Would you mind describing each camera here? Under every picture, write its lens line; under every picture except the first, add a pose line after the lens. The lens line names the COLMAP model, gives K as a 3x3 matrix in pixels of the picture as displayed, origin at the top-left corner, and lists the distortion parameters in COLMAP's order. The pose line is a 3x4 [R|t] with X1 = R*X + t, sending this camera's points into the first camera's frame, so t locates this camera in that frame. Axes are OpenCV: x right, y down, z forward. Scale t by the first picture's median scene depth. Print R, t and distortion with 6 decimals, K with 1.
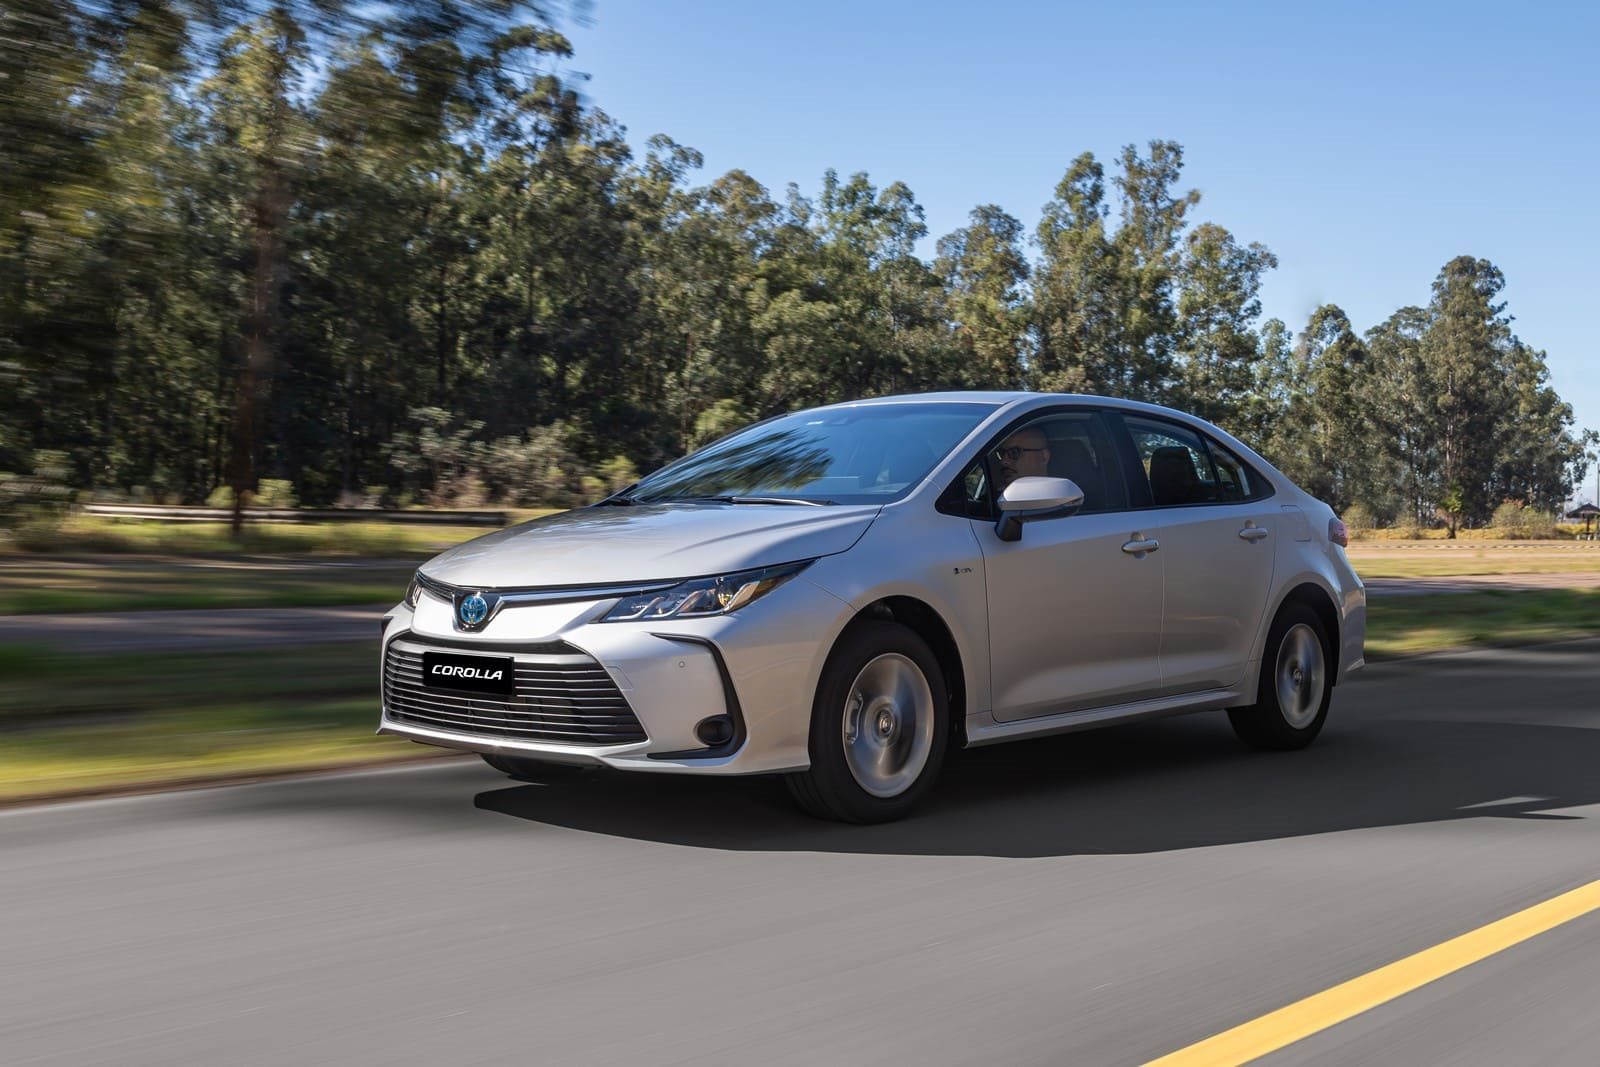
lens RADIAL K [[2073.9, 0, 807.0], [0, 2073.9, 539.7], [0, 0, 1]] dist [0.072172, 0.000000]
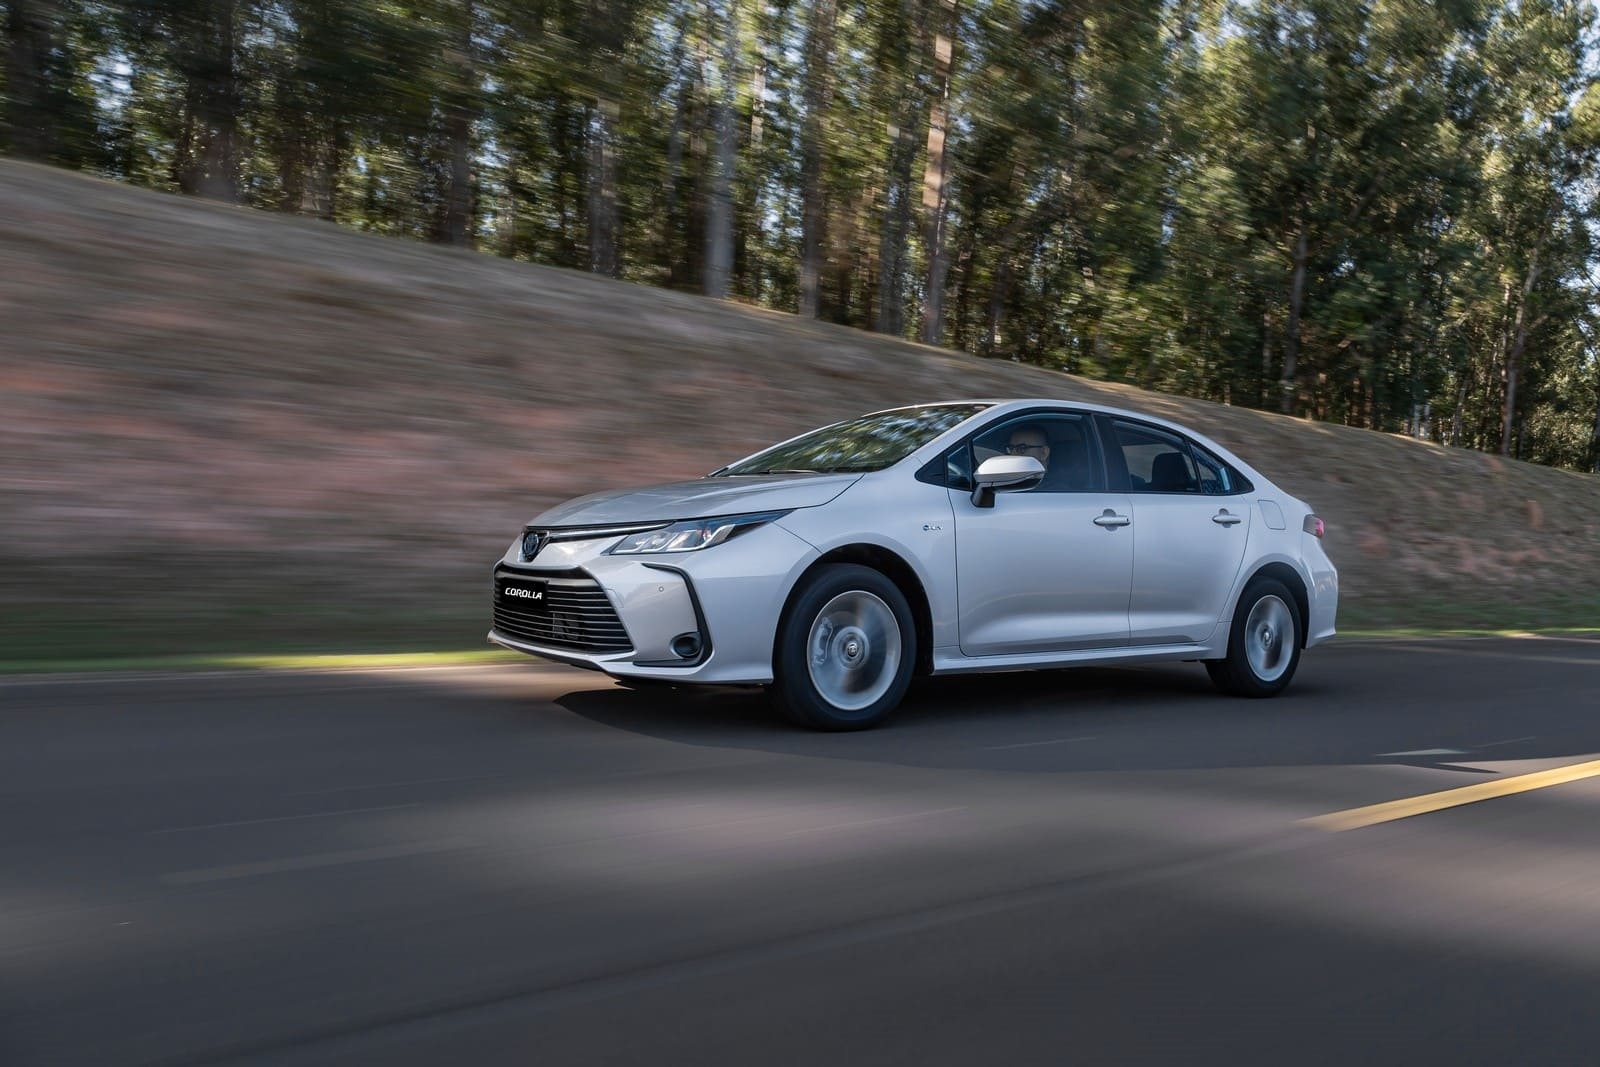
lens RADIAL K [[1277.9, 0, 805.7], [0, 1277.9, 528.6], [0, 0, 1]] dist [0.040727, 0.005454]
pose [[0.978148, 0.024458, -0.206464, 0.161210], [-0.030811, 0.999144, -0.027611, 0.039529], [0.205612, 0.033369, 0.978065, 0.260897]]
